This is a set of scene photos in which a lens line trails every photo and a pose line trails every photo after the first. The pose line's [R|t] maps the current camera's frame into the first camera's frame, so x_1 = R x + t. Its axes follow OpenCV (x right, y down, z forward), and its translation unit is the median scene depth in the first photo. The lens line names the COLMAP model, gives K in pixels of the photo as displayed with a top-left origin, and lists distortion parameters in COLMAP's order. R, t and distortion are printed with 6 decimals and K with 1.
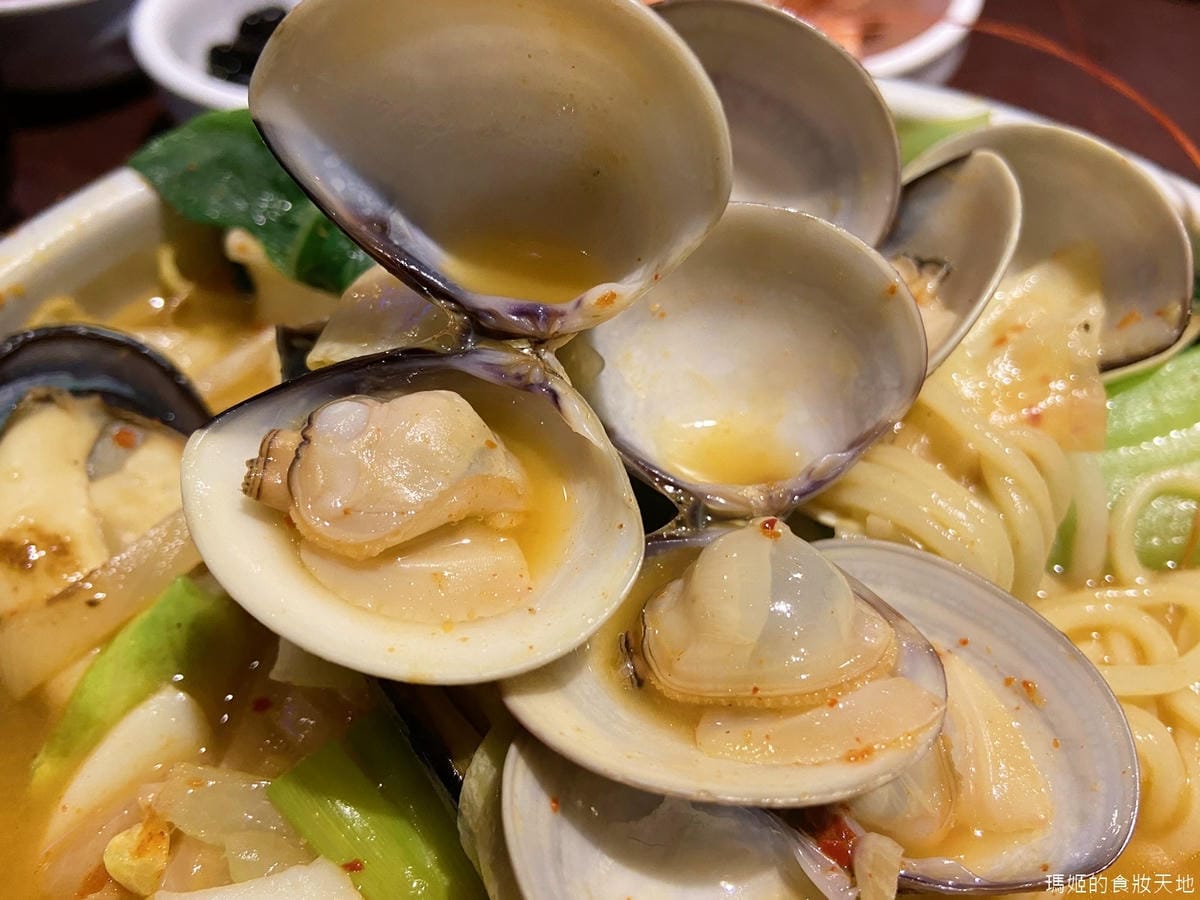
lens RADIAL K [[1001.9, 0, 618.9], [0, 1001.9, 450.8], [0, 0, 1]] dist [0.131444, -0.253294]
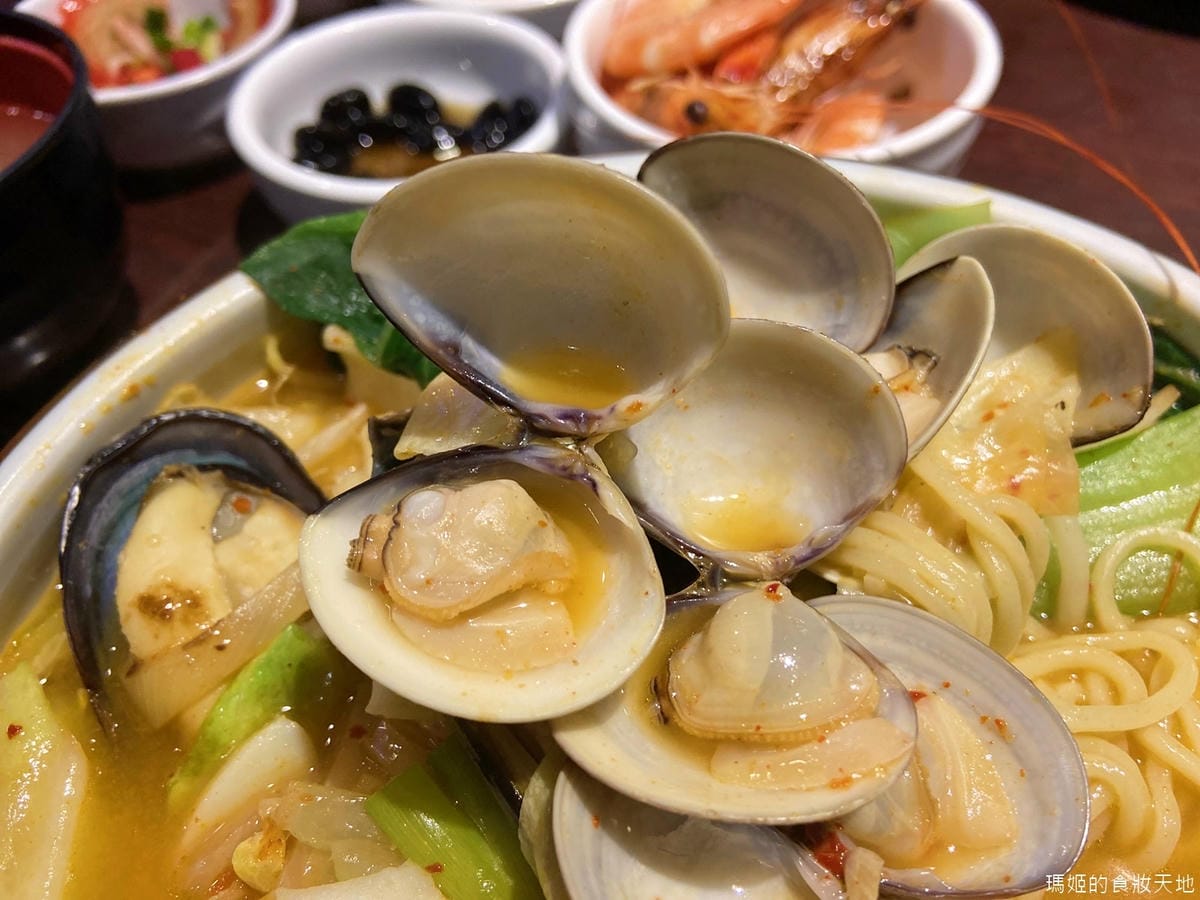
lens RADIAL K [[1001.9, 0, 618.9], [0, 1001.9, 450.8], [0, 0, 1]] dist [0.131444, -0.253294]
pose [[0.997811, -0.010636, -0.065273, 0.043211], [0.009799, 0.999866, -0.013134, -0.072358], [0.065404, 0.012466, 0.997781, -0.203525]]
